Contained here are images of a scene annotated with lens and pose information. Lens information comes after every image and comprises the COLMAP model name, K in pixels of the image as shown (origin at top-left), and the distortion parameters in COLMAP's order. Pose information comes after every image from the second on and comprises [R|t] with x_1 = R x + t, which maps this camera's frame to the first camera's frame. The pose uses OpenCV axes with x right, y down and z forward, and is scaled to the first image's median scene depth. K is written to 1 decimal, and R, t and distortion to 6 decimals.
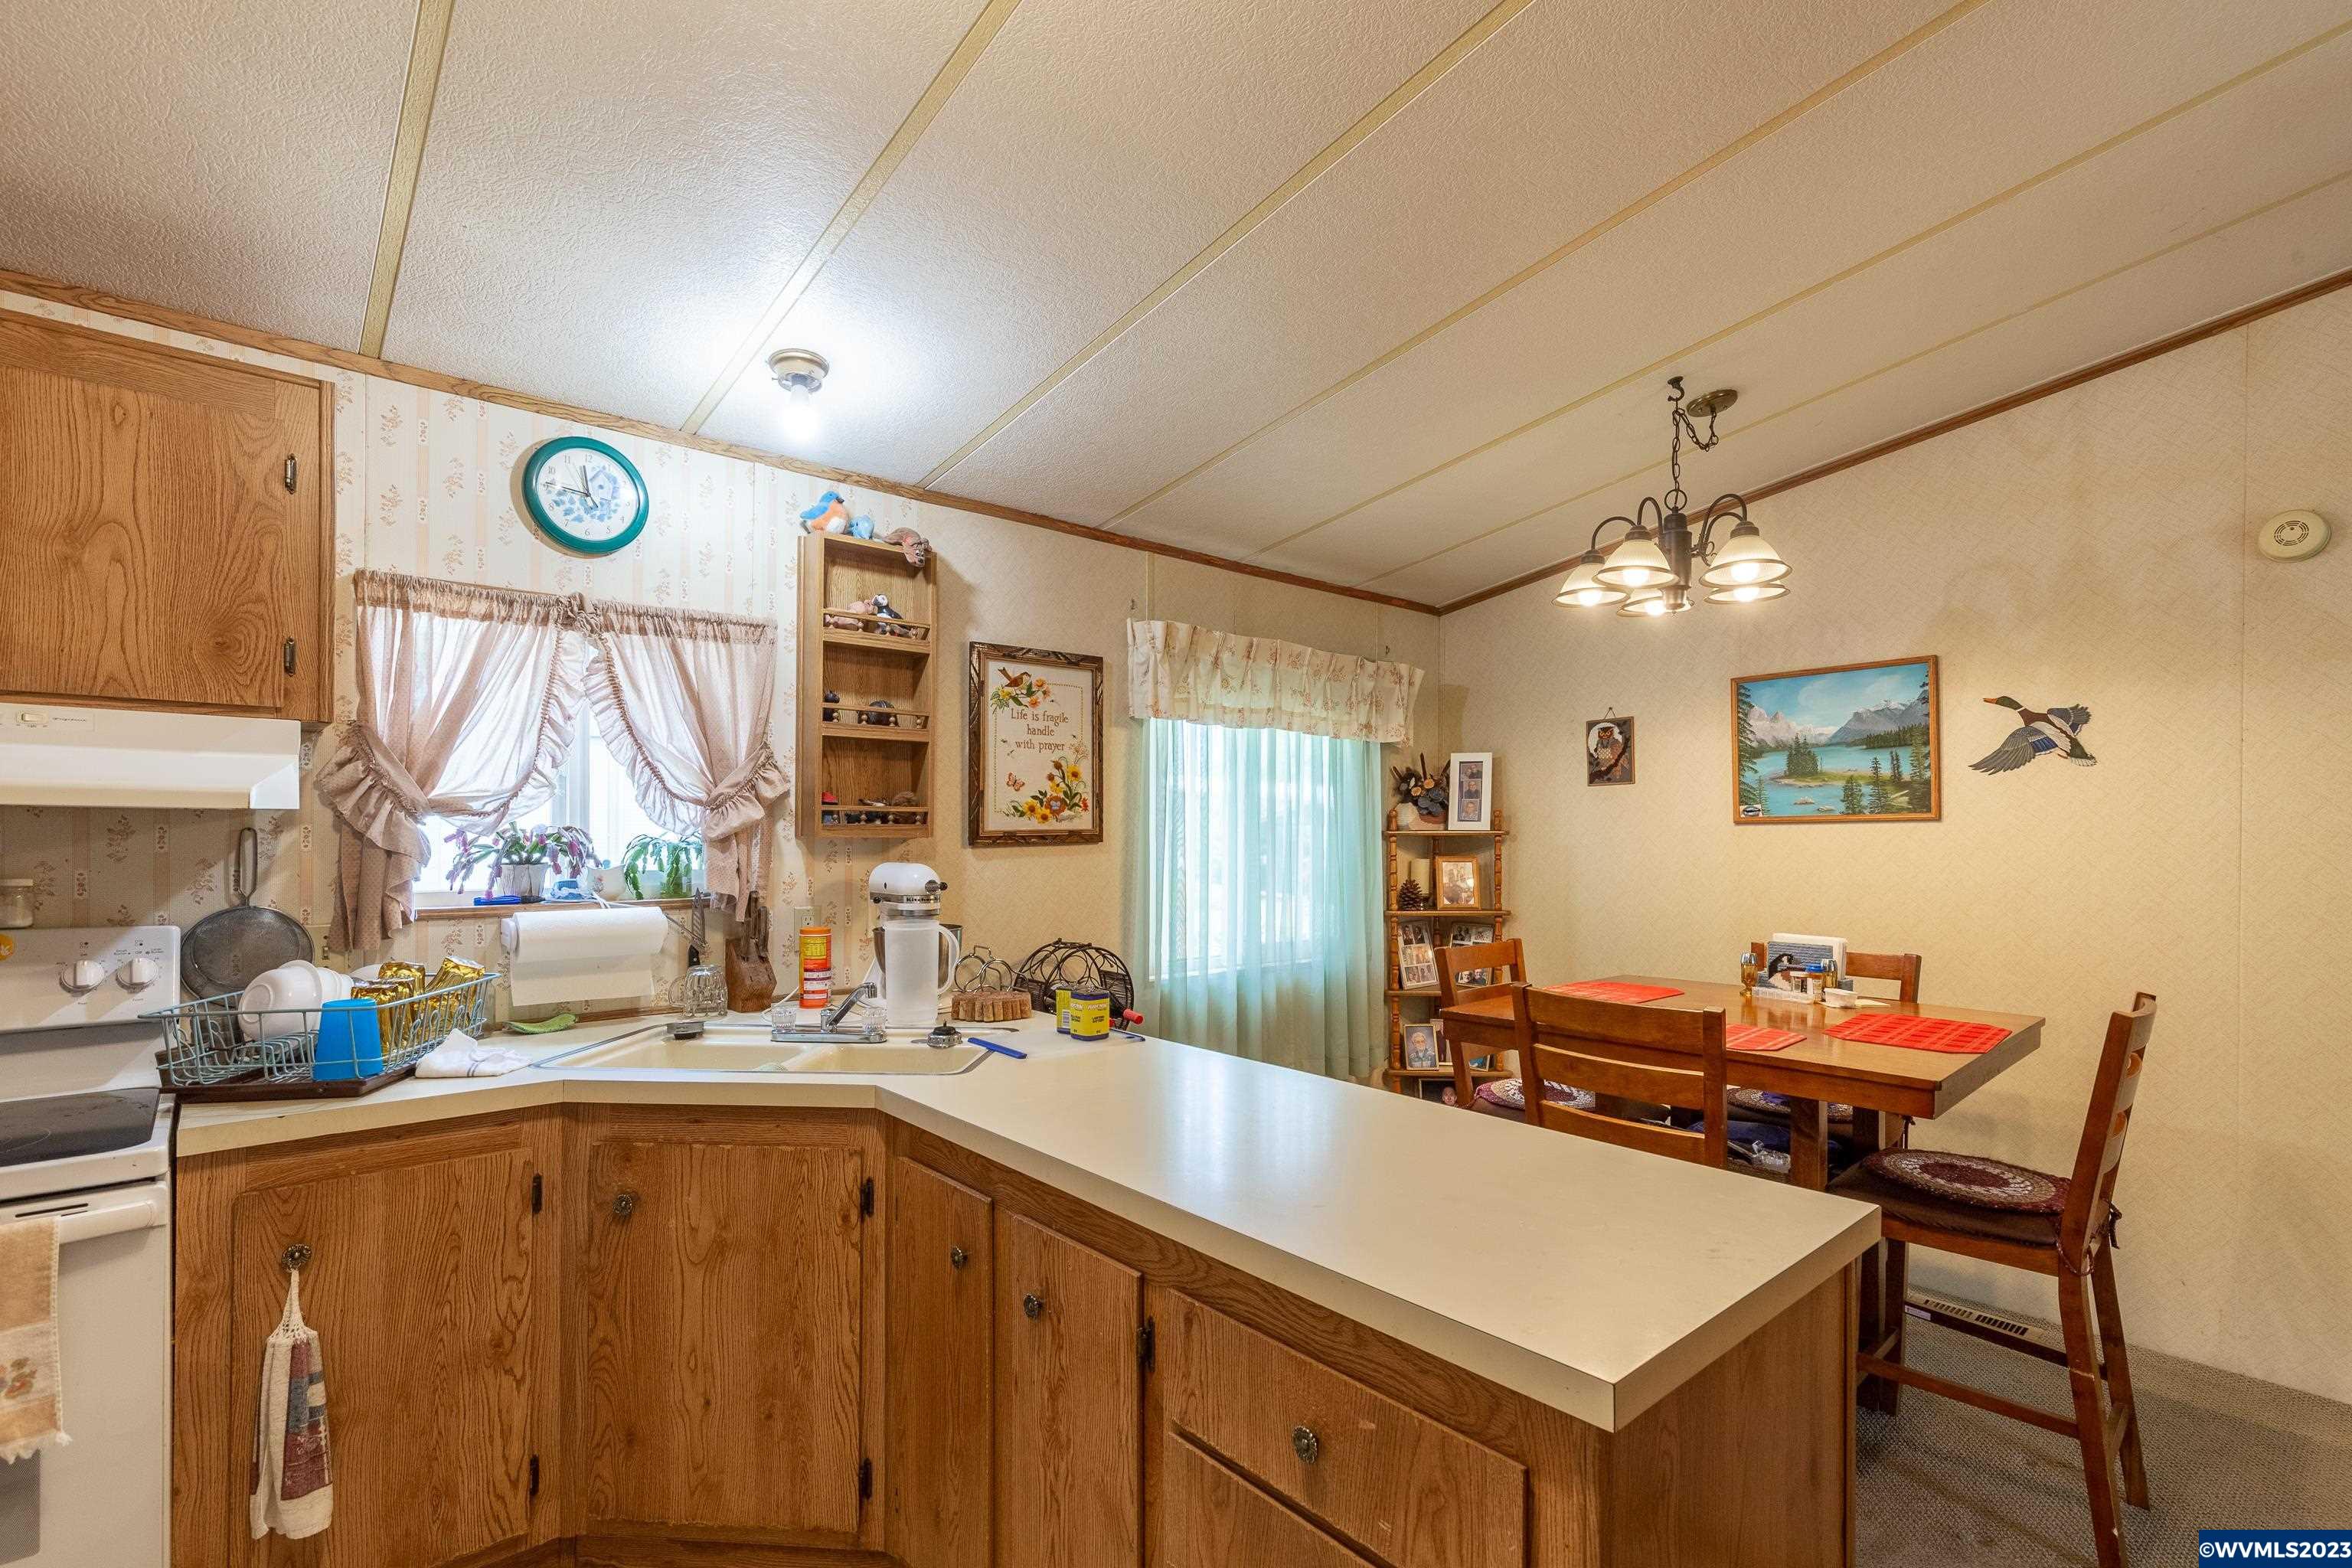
lens RADIAL K [[1046.4, 0, 1150.6], [0, 1046.4, 839.3], [0, 0, 1]] dist [0.008685, -0.001622]
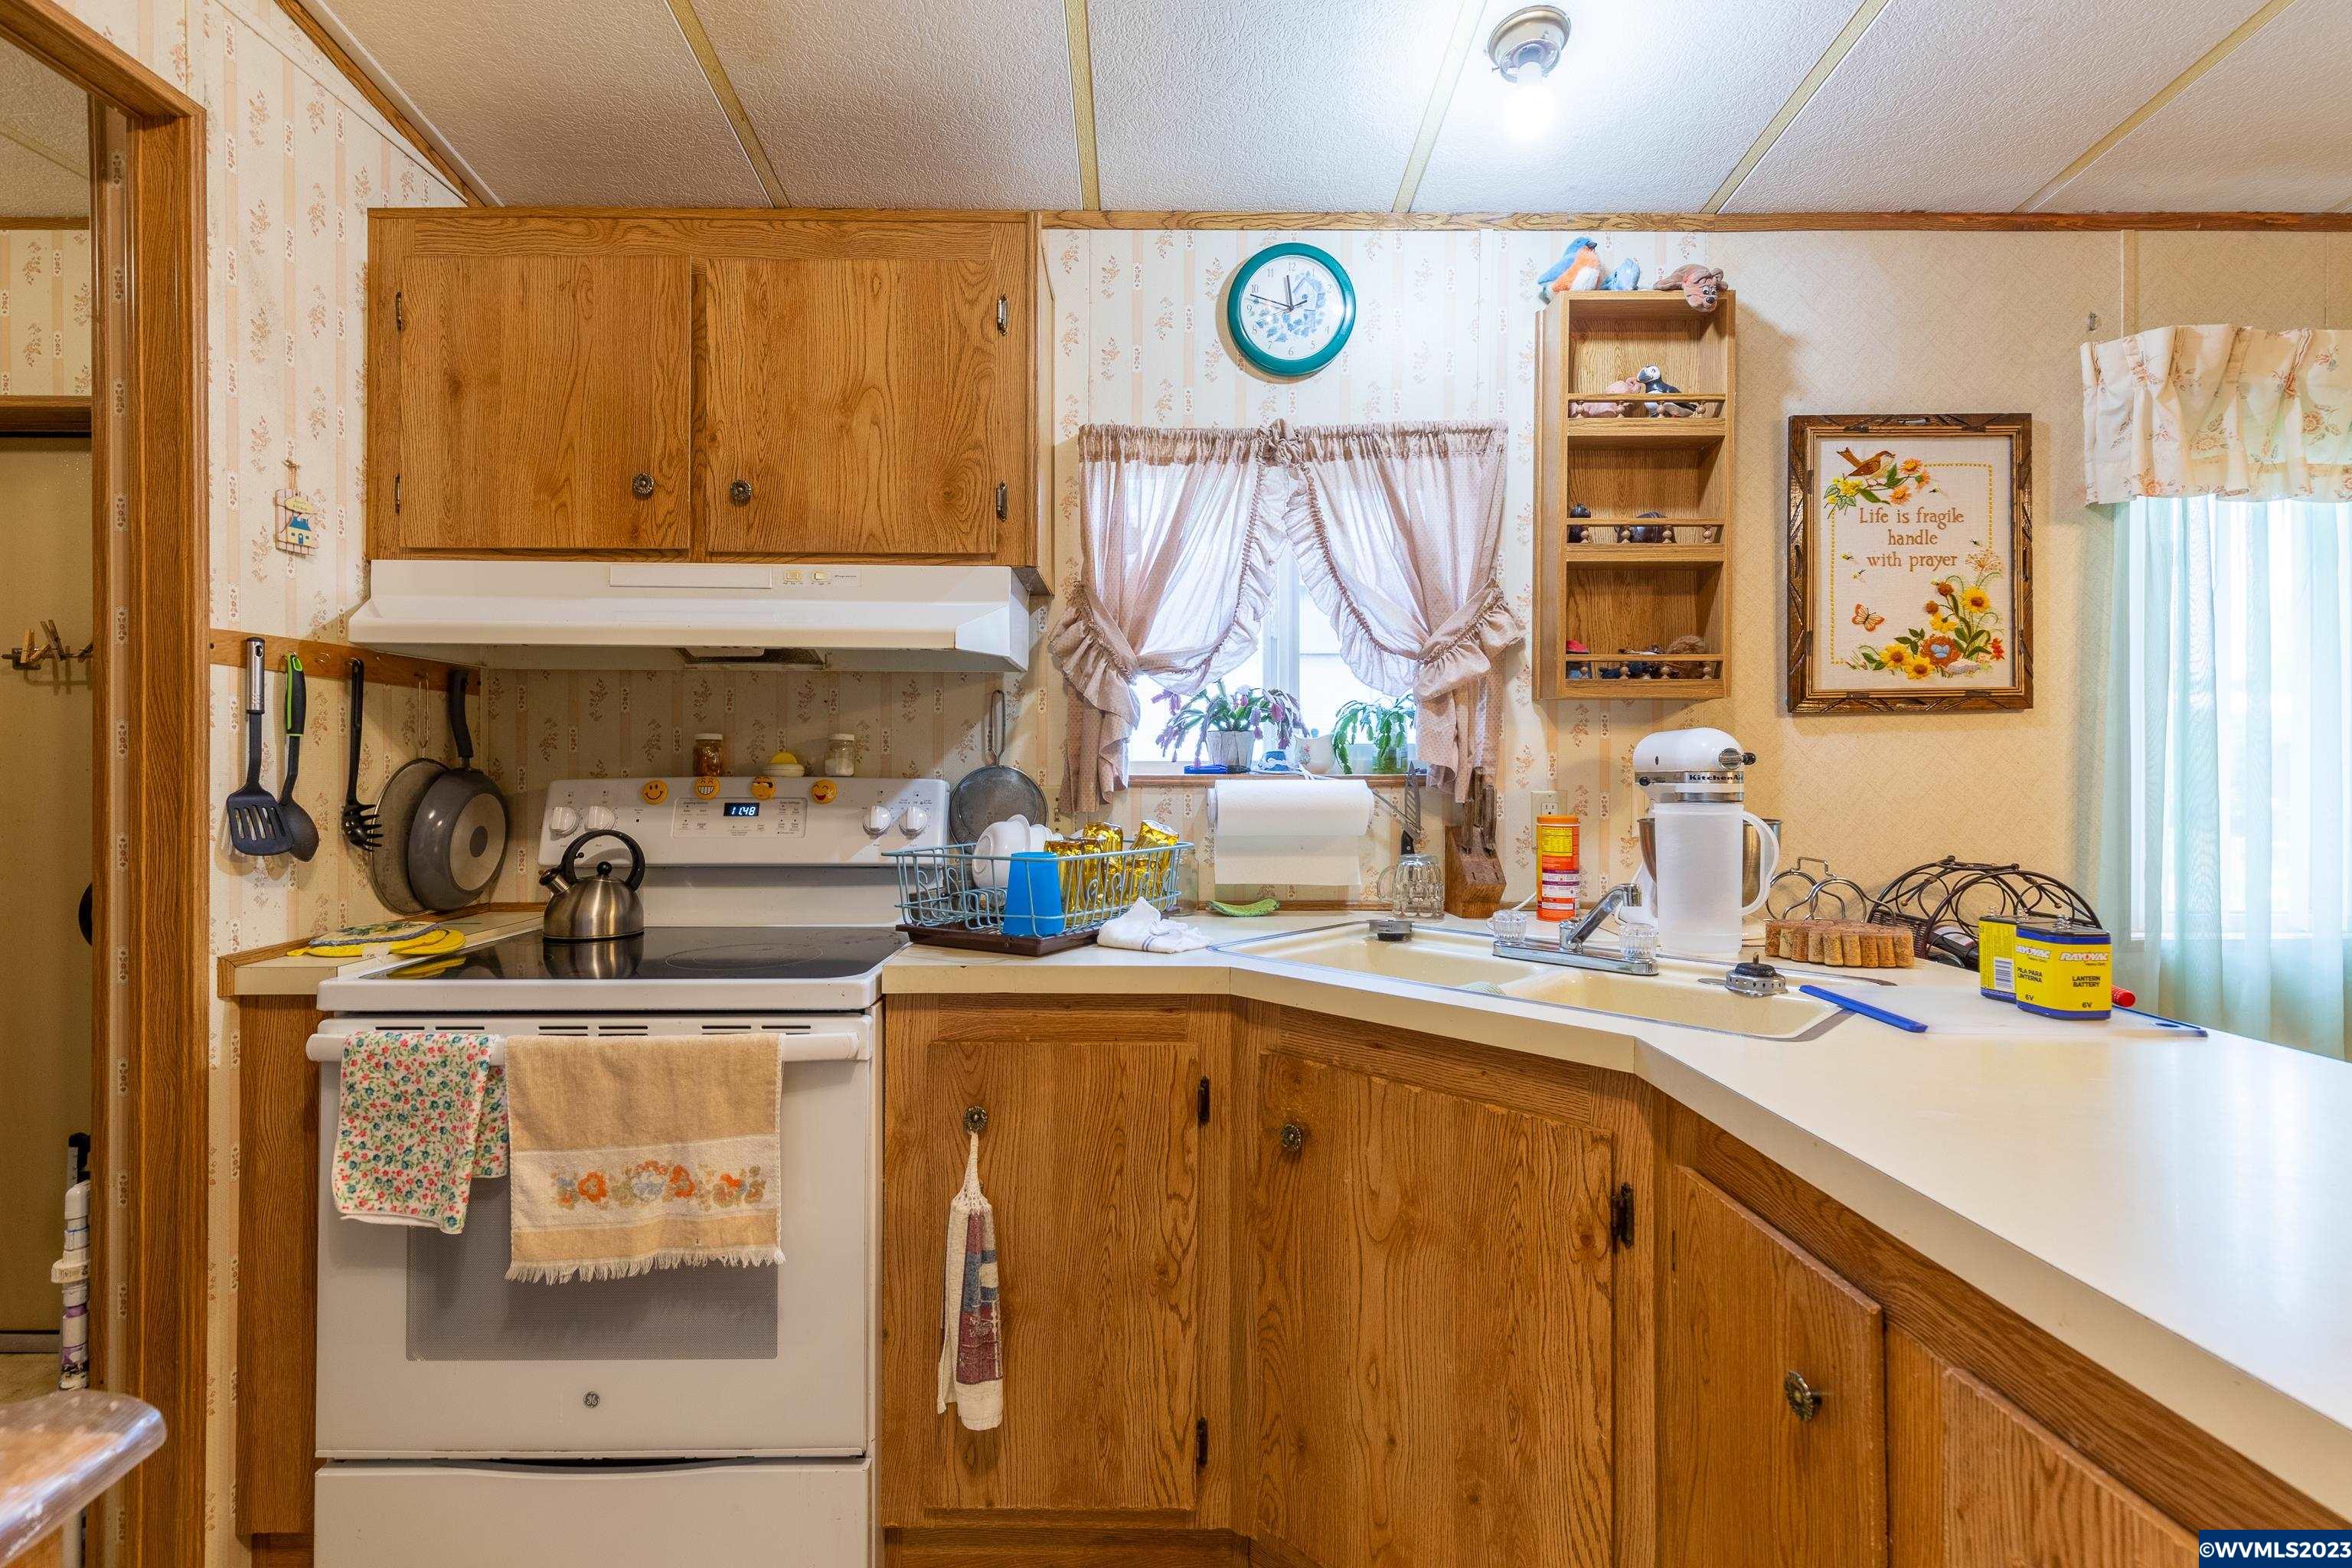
lens RADIAL K [[1046.4, 0, 1157.6], [0, 1046.4, 764.3], [0, 0, 1]] dist [0.008685, -0.001622]
pose [[0.765352, -0.005527, -0.643589, -0.062317], [-0.000379, 0.999959, -0.009037, 0.062751], [0.643612, 0.007160, 0.765318, 0.270942]]
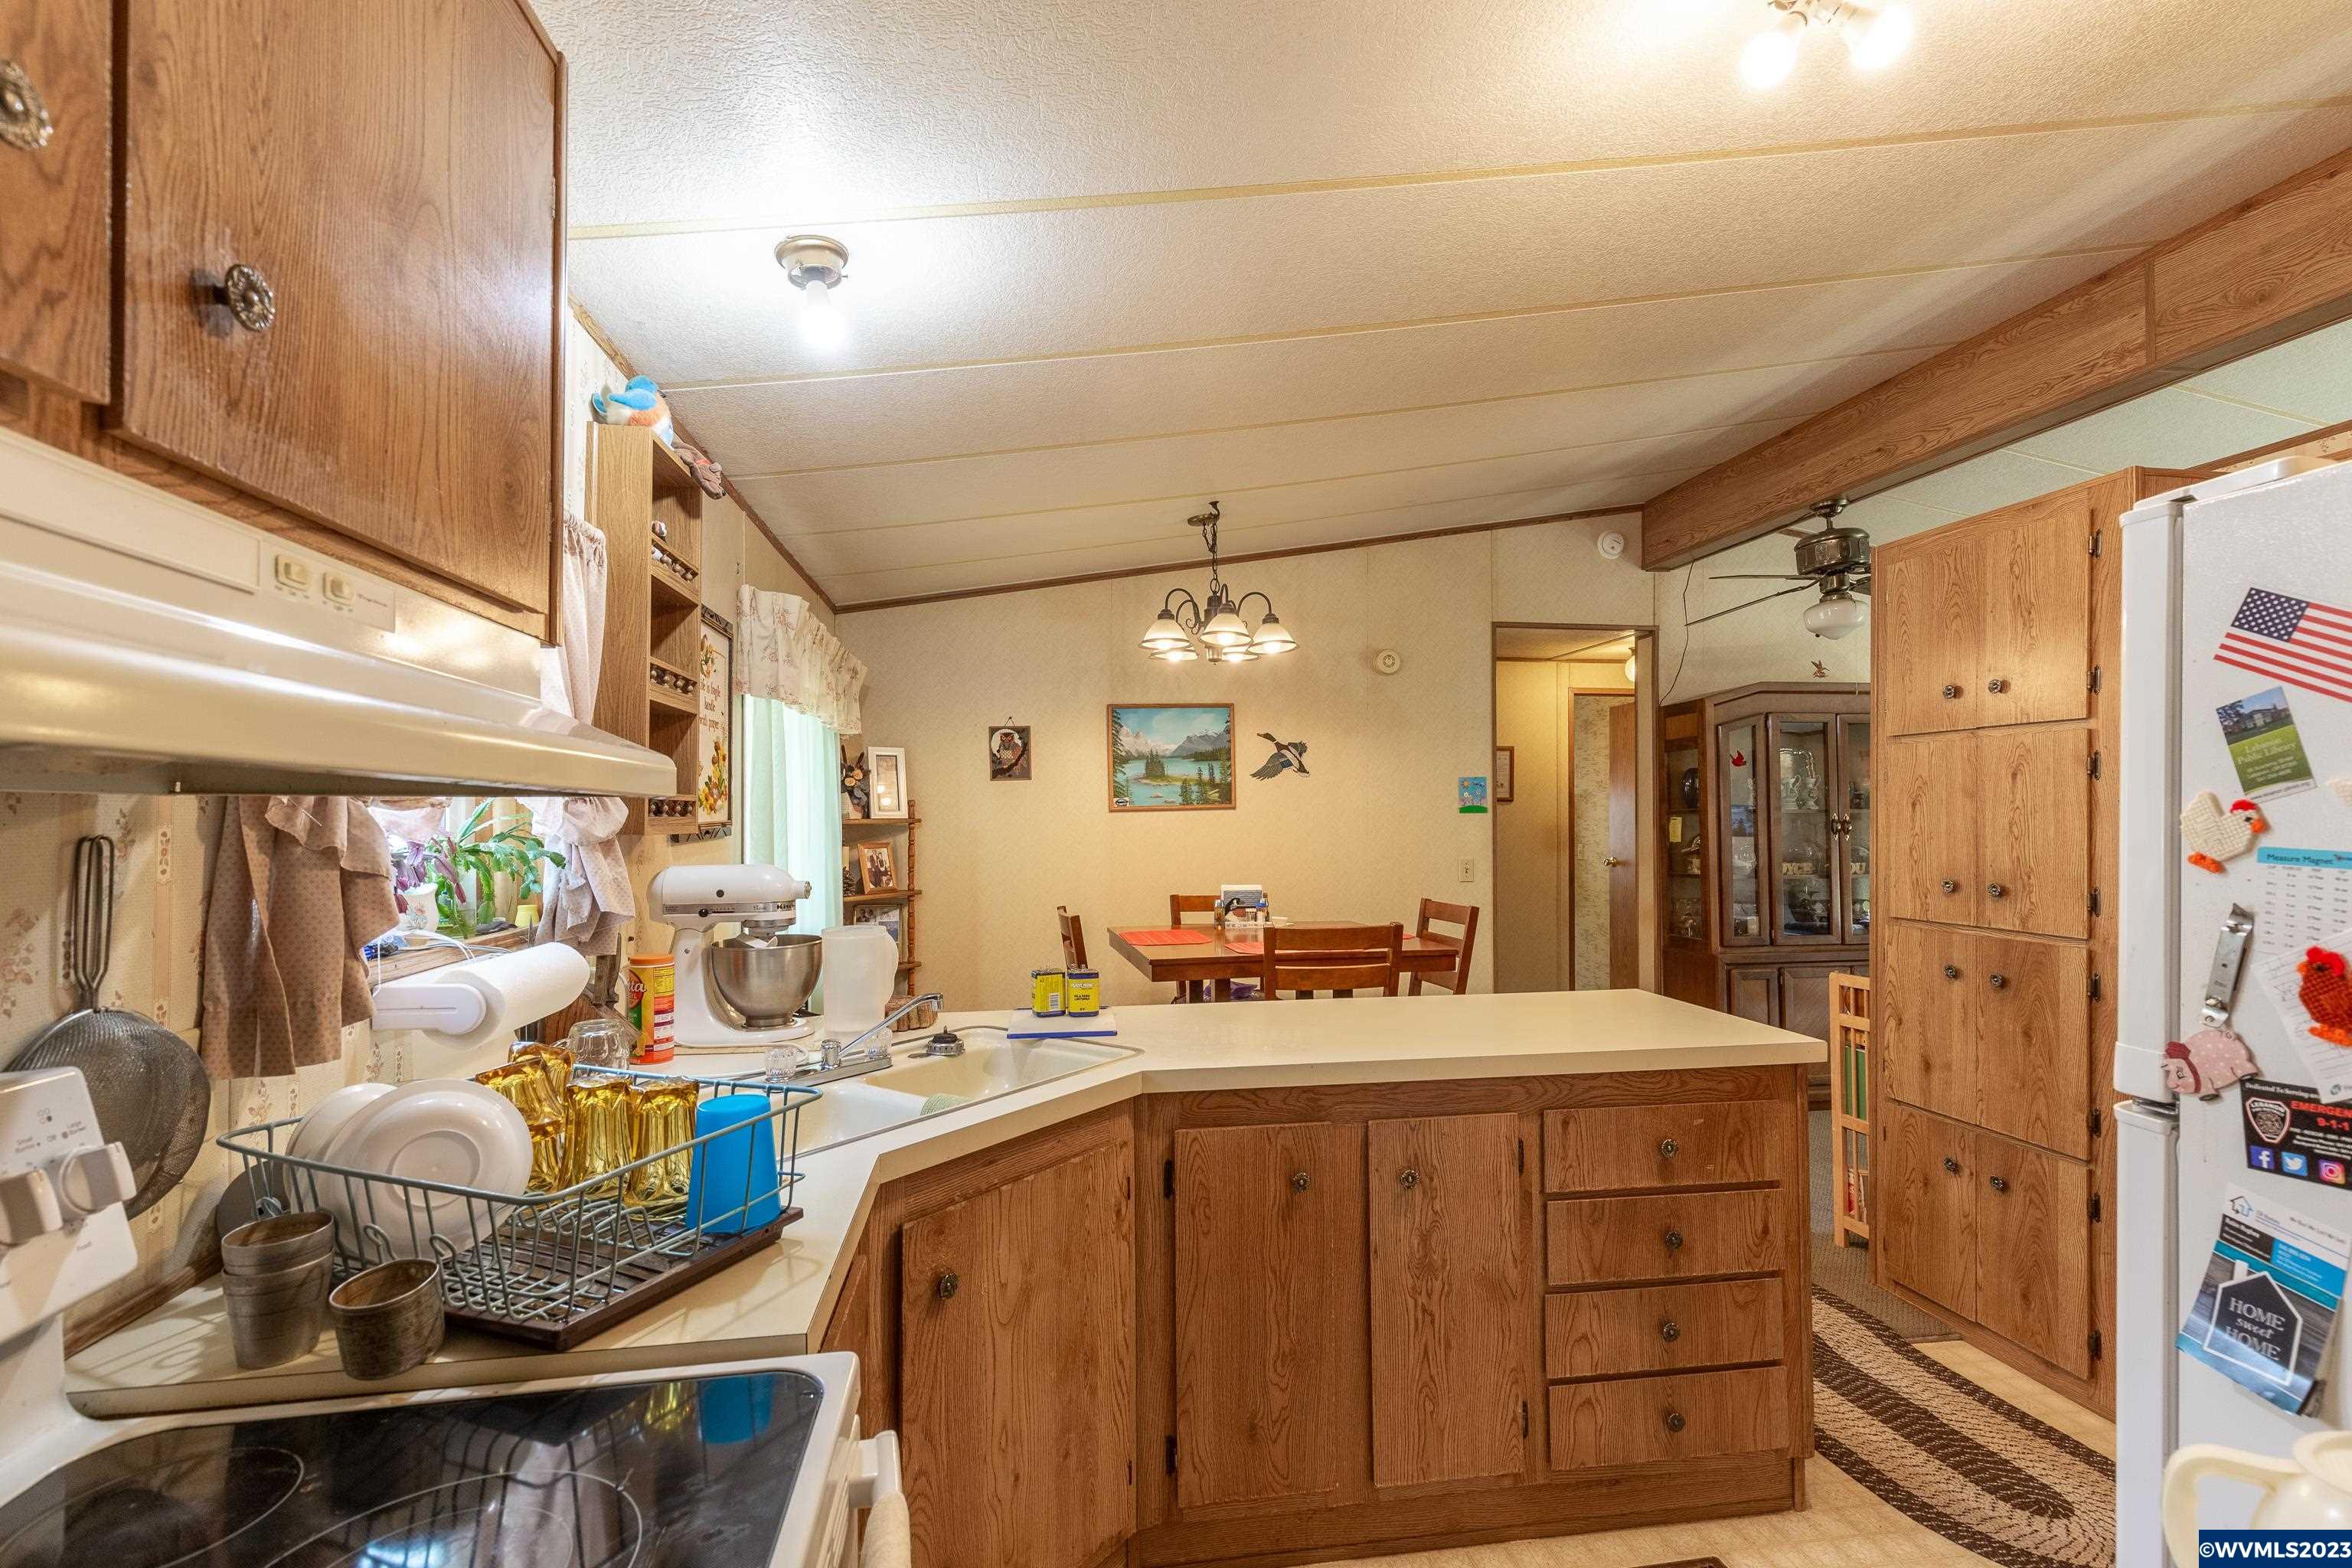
lens RADIAL K [[1046.4, 0, 1149.0], [0, 1046.4, 818.3], [0, 0, 1]] dist [0.008685, -0.001622]
pose [[0.558494, -0.009606, 0.829453, -0.858441], [0.016723, 0.999860, 0.000319, -0.009125], [-0.829340, 0.013693, 0.558576, 0.327814]]
